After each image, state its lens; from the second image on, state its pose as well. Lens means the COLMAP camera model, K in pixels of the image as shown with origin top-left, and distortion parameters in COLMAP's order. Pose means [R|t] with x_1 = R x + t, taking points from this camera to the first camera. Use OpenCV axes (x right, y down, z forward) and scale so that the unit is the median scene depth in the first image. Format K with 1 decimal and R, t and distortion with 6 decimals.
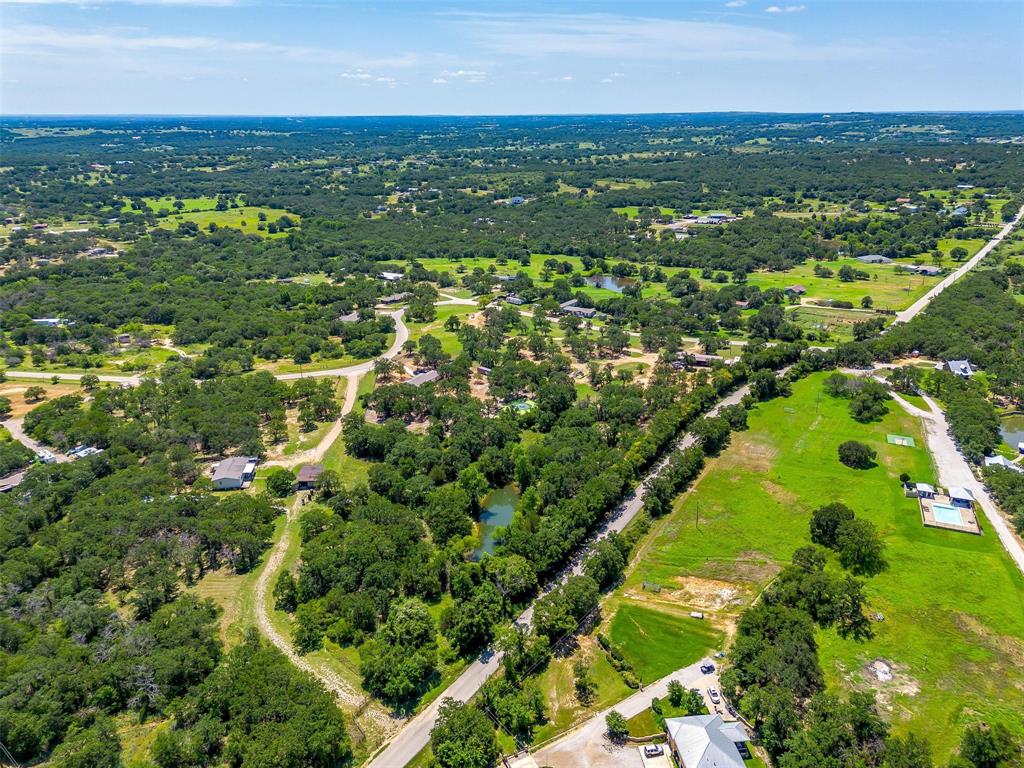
lens RADIAL K [[726.7, 0, 521.5], [0, 726.7, 382.5], [0, 0, 1]] dist [0.041752, -0.032051]
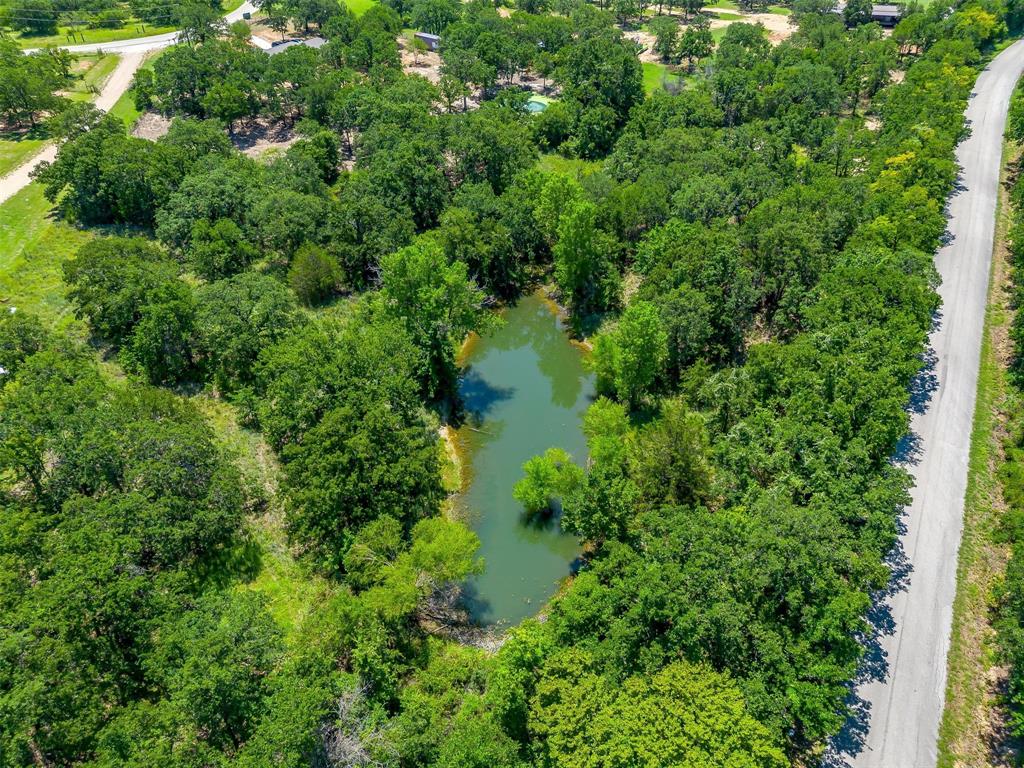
lens RADIAL K [[726.7, 0, 511.9], [0, 726.7, 383.9], [0, 0, 1]] dist [0.041752, -0.032051]
pose [[0.996874, -0.036321, 0.070167, -0.046076], [0.015171, 0.959540, 0.281164, 0.073602], [-0.077540, -0.279220, 0.957091, 0.579789]]
